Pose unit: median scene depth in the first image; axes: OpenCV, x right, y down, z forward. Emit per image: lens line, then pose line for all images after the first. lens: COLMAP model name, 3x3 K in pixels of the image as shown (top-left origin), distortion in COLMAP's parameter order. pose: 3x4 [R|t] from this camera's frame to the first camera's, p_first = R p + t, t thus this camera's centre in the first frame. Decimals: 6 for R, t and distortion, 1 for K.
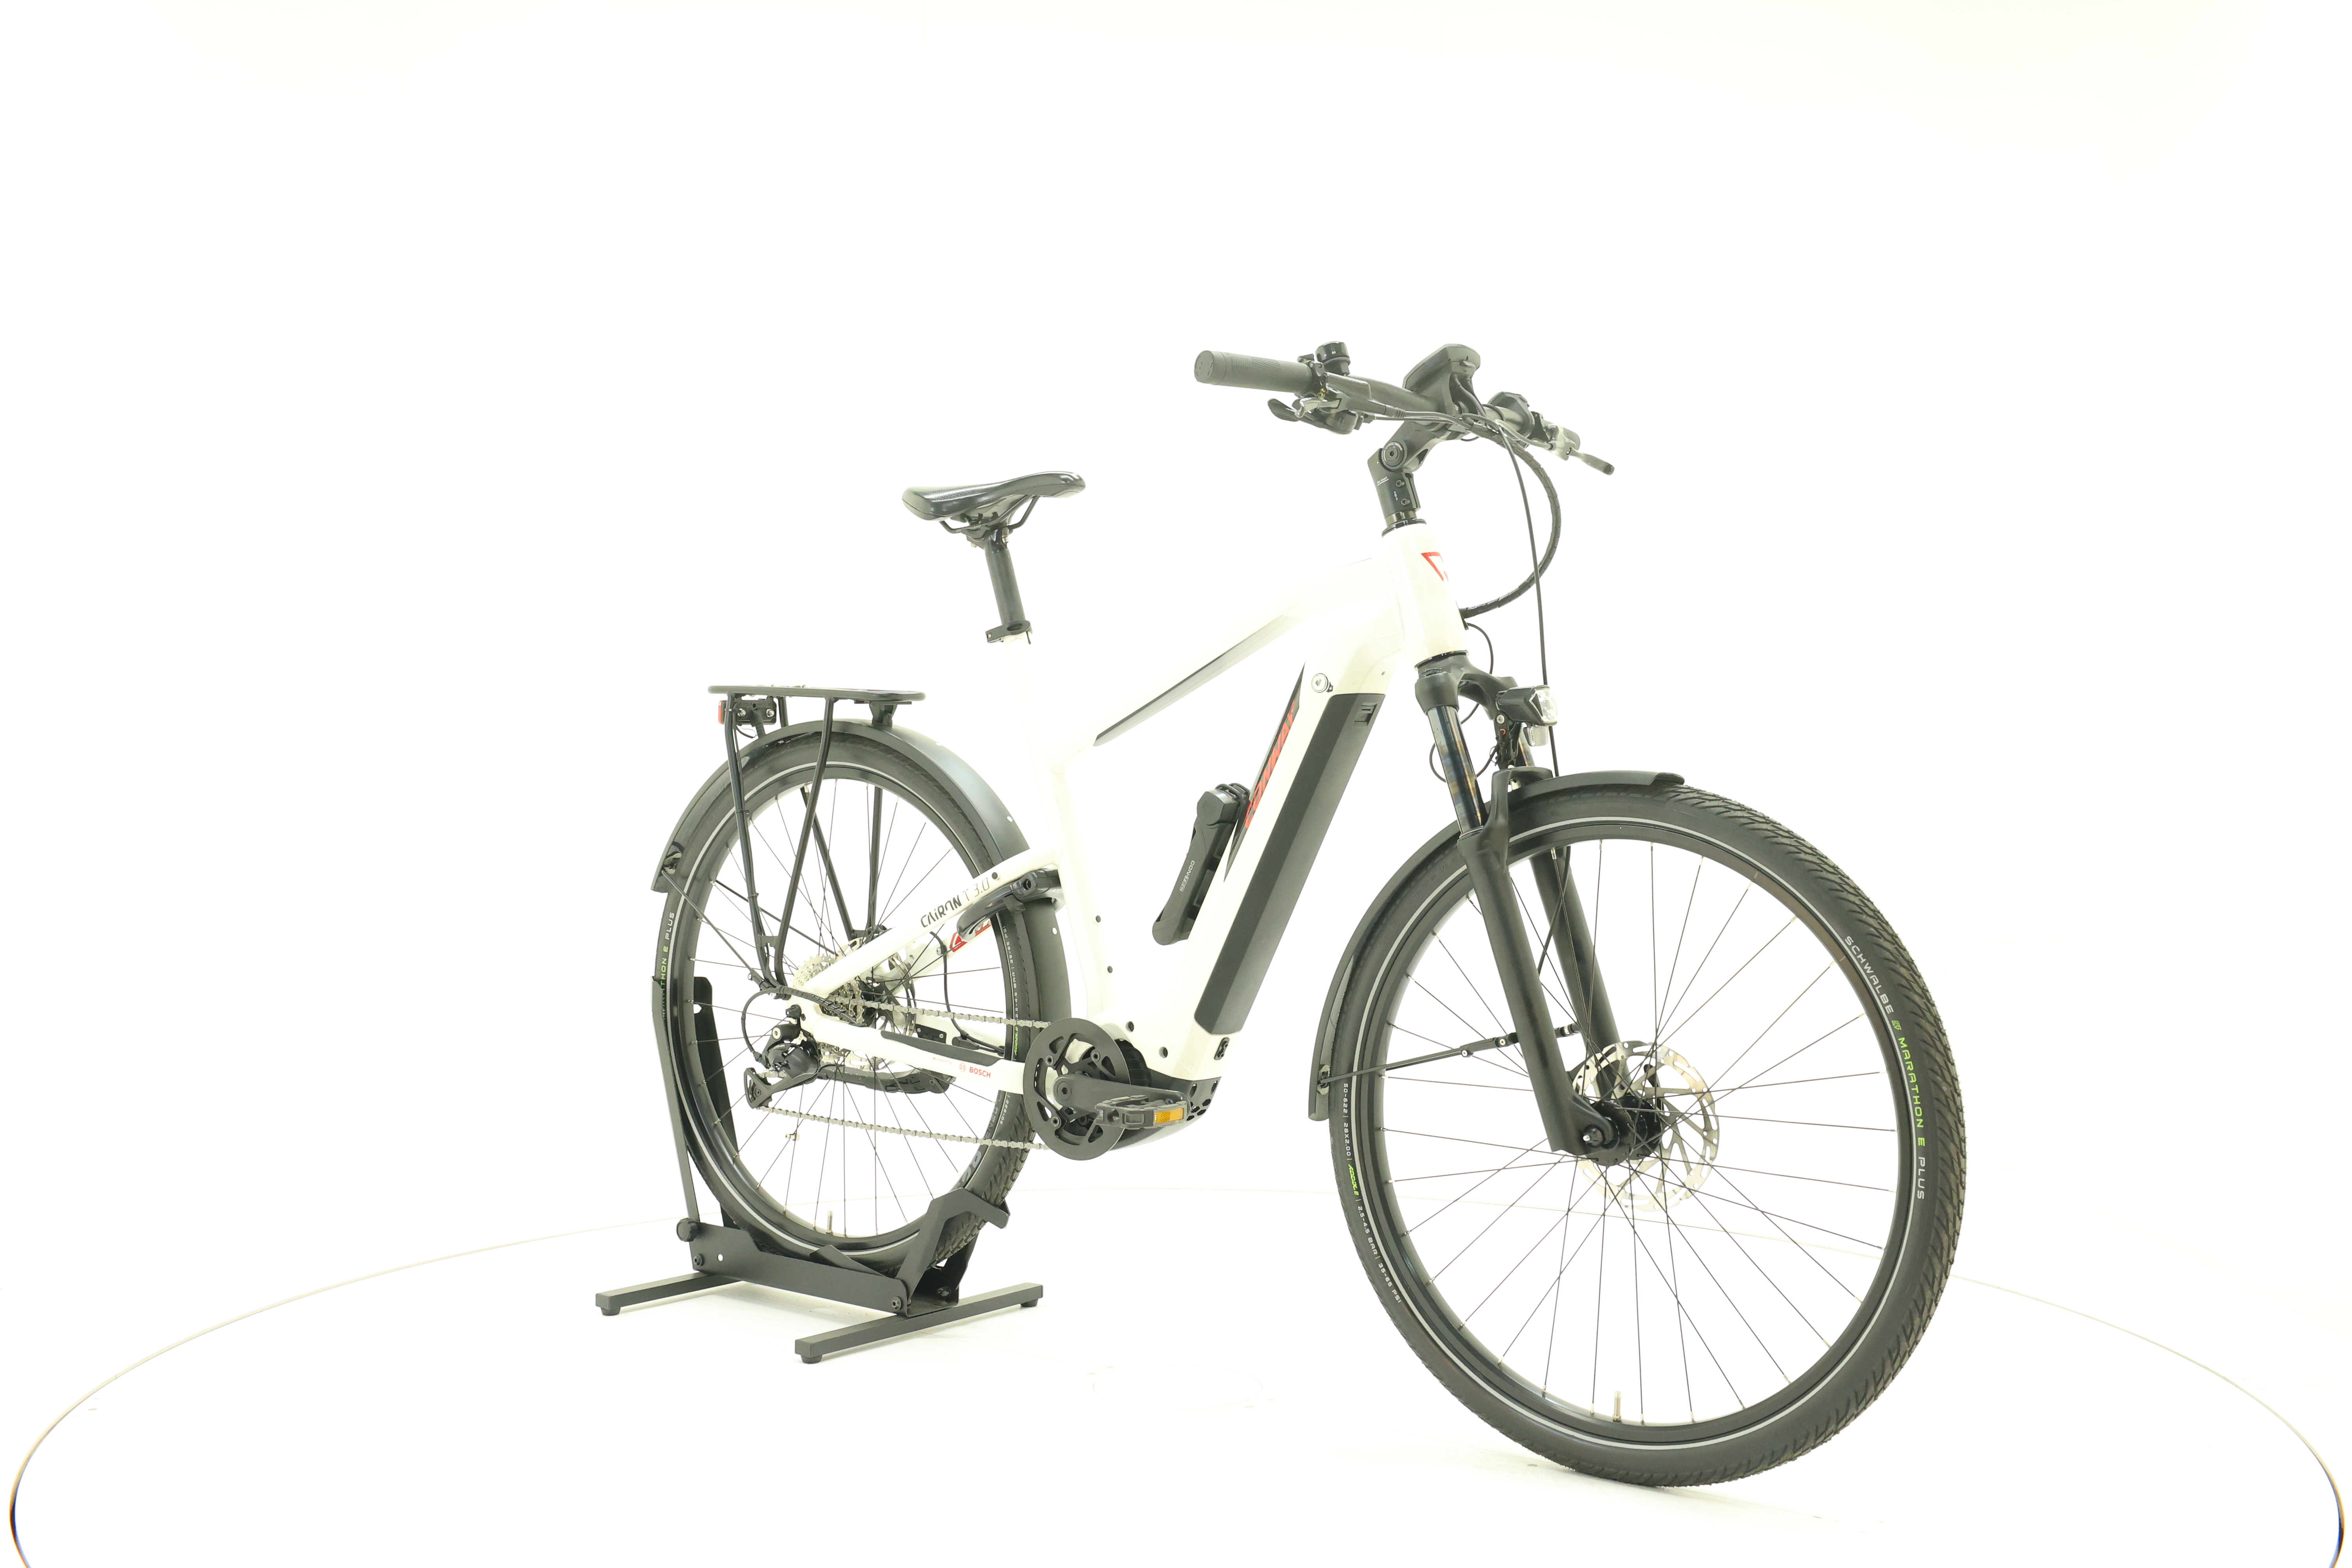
lens RADIAL K [[2519.5, 0, 1171.9], [0, 2519.5, 782.1], [0, 0, 1]] dist [-0.020659, 0.000000]
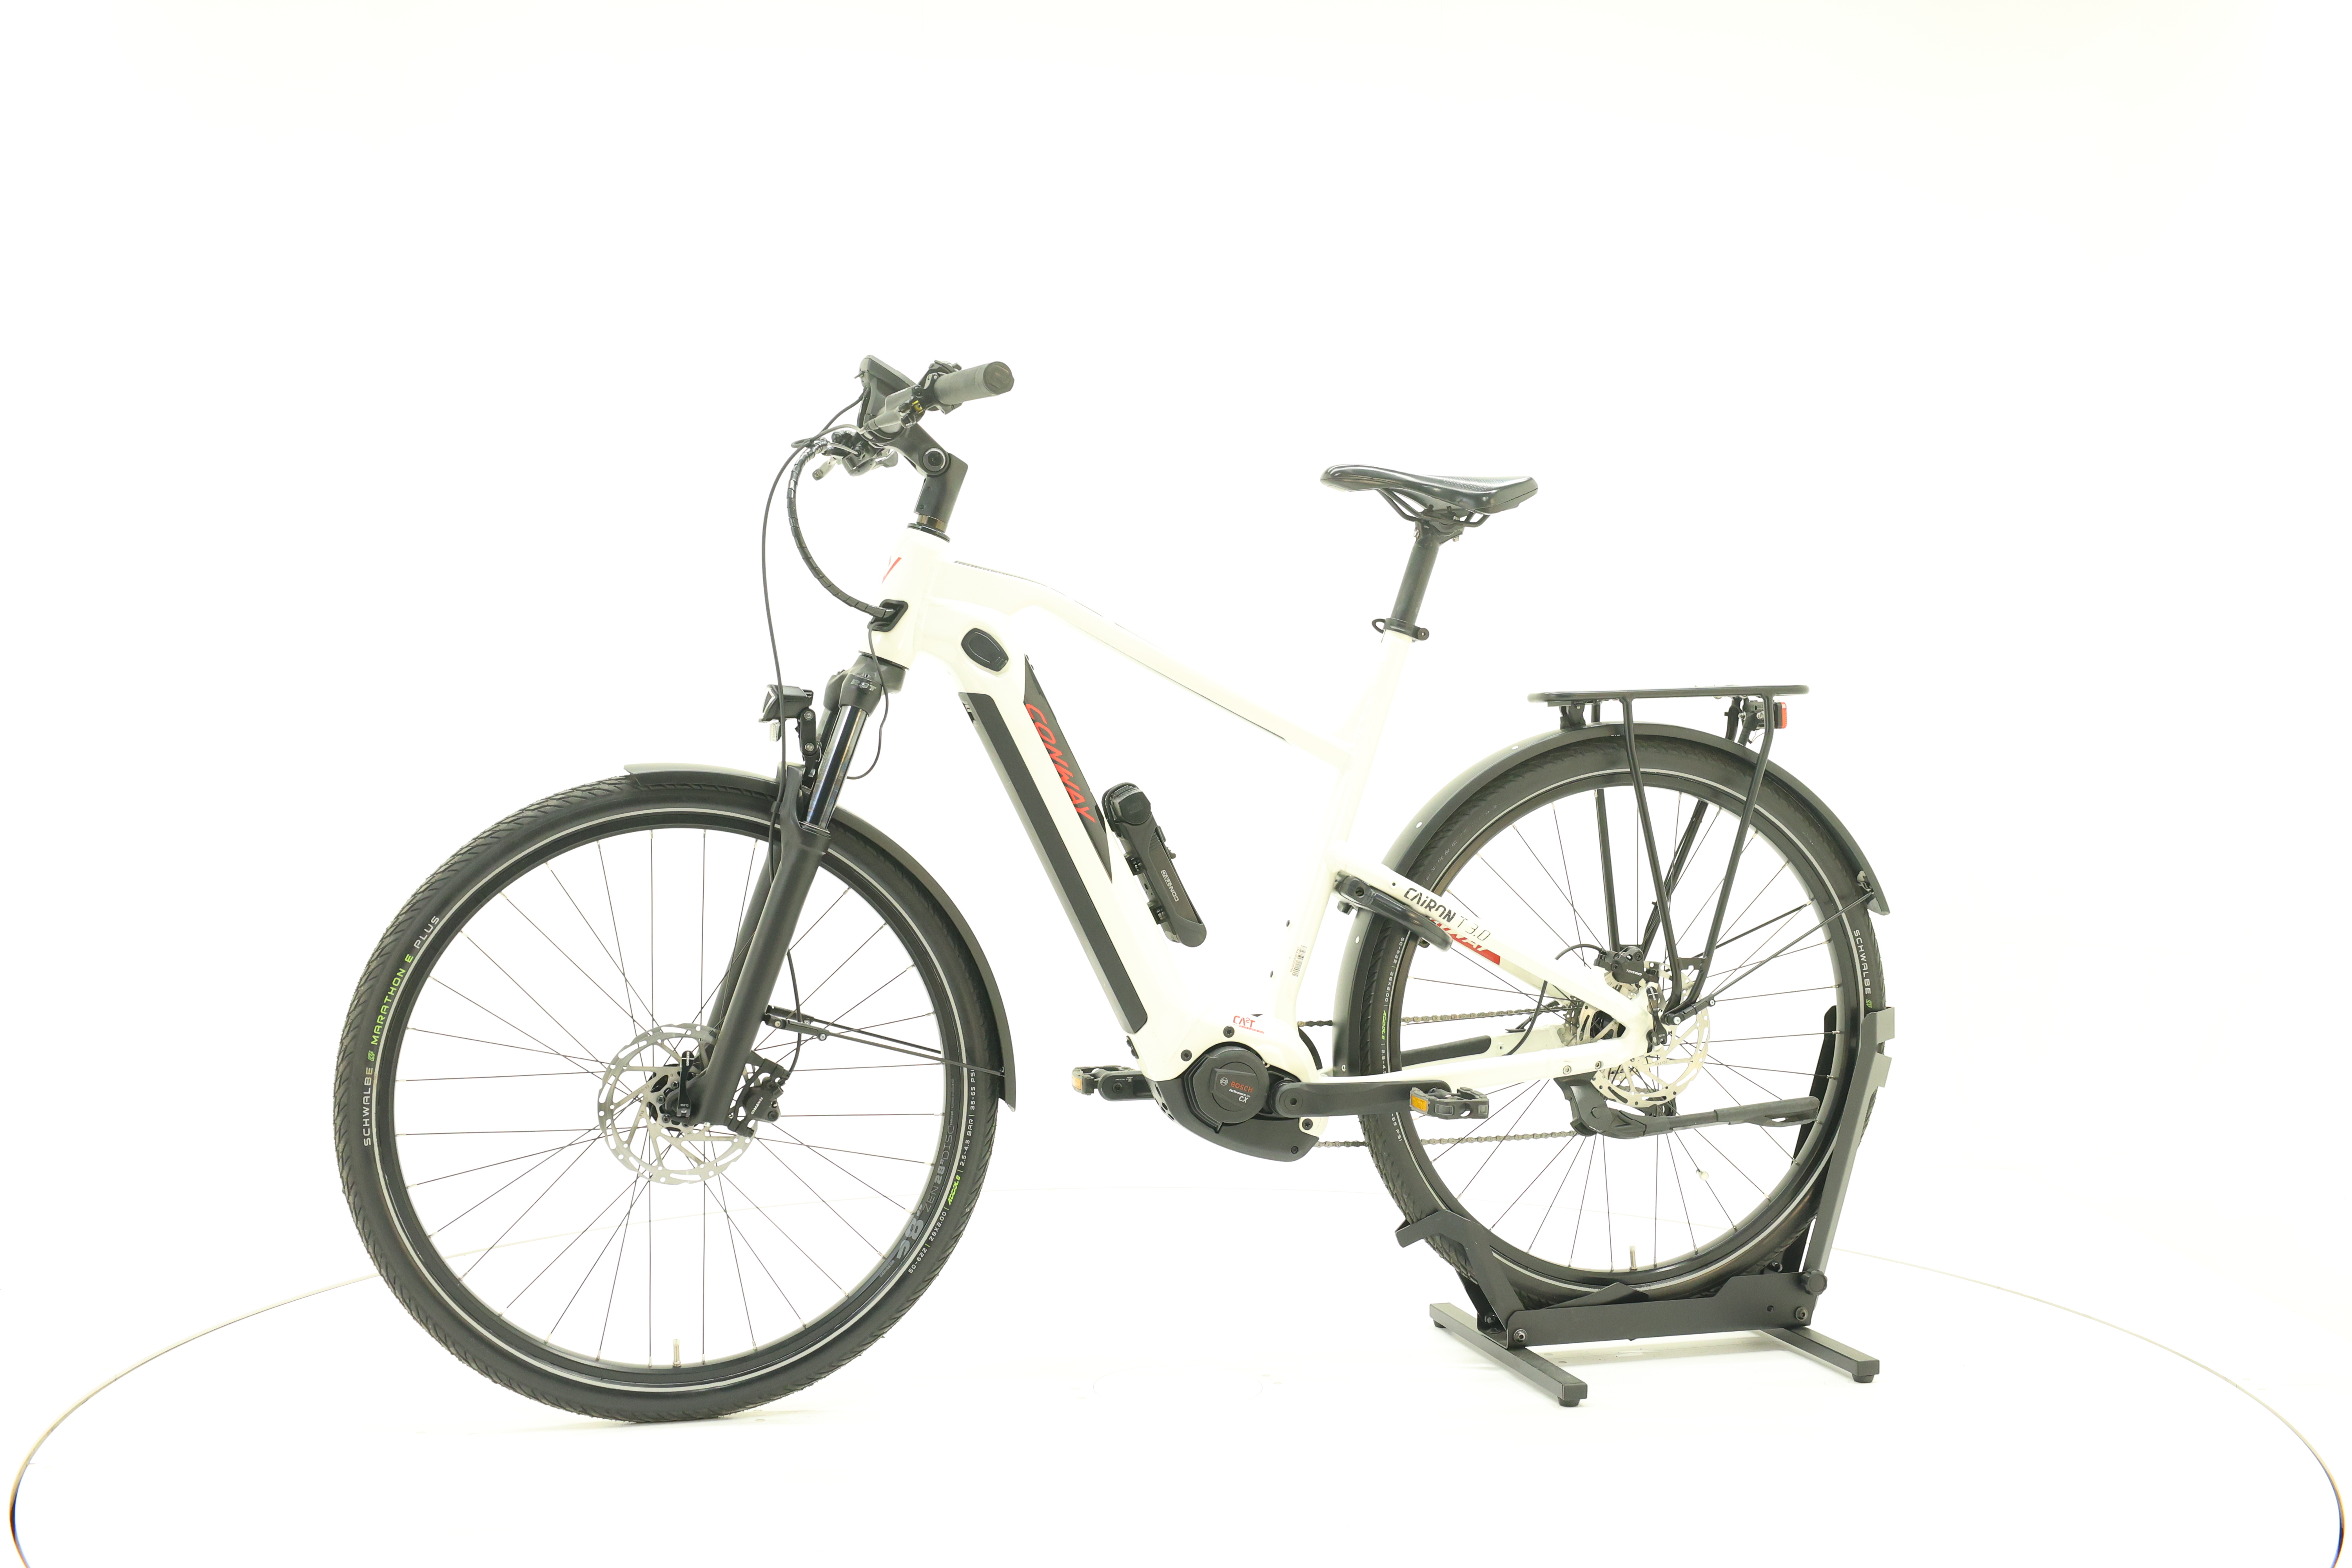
lens RADIAL K [[2519.5, 0, 1174.3], [0, 2519.5, 778.4], [0, 0, 1]] dist [-0.020659, 0.000000]
pose [[-0.583062, 0.011017, -0.812353, 0.824197], [-0.024531, 0.999213, 0.031158, -0.032798], [0.812057, 0.038095, -0.582333, 1.594040]]
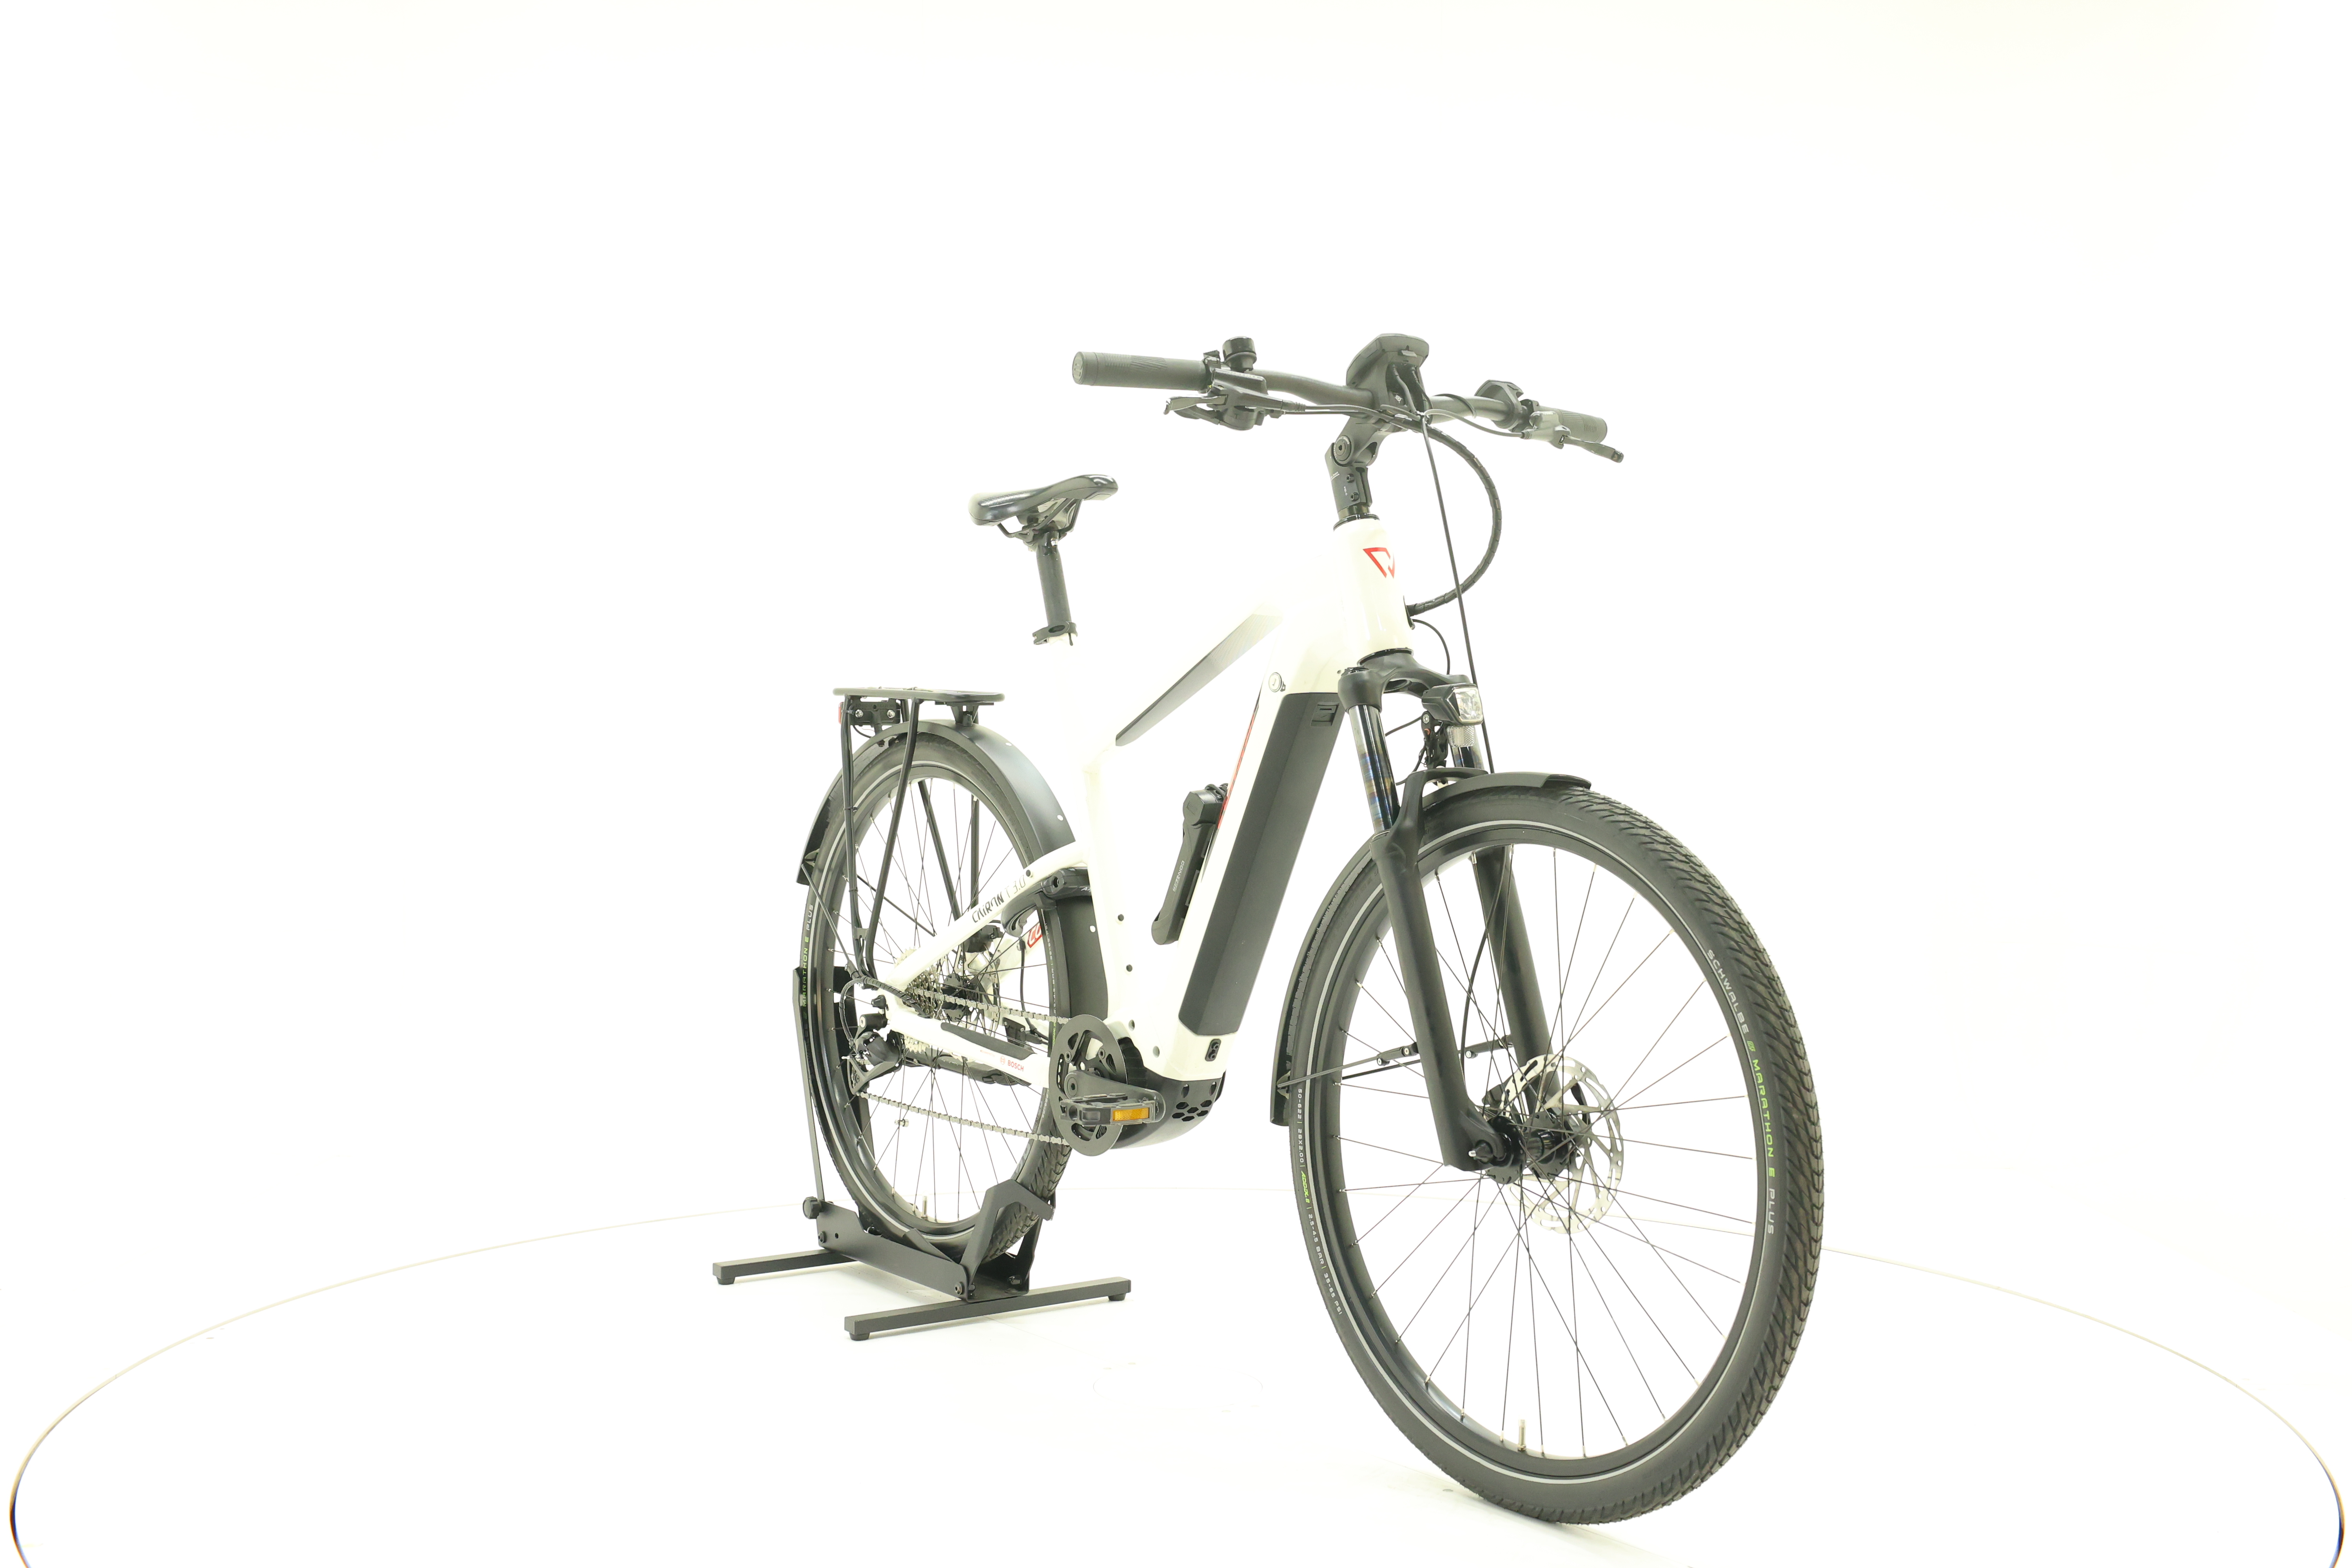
lens RADIAL K [[2519.5, 0, 1170.5], [0, 2519.5, 788.1], [0, 0, 1]] dist [-0.020659, 0.000000]
pose [[0.963399, 0.006375, -0.267996, 0.269942], [-0.006034, 0.999980, 0.002096, 0.000211], [0.268004, -0.000403, 0.963418, 0.035847]]
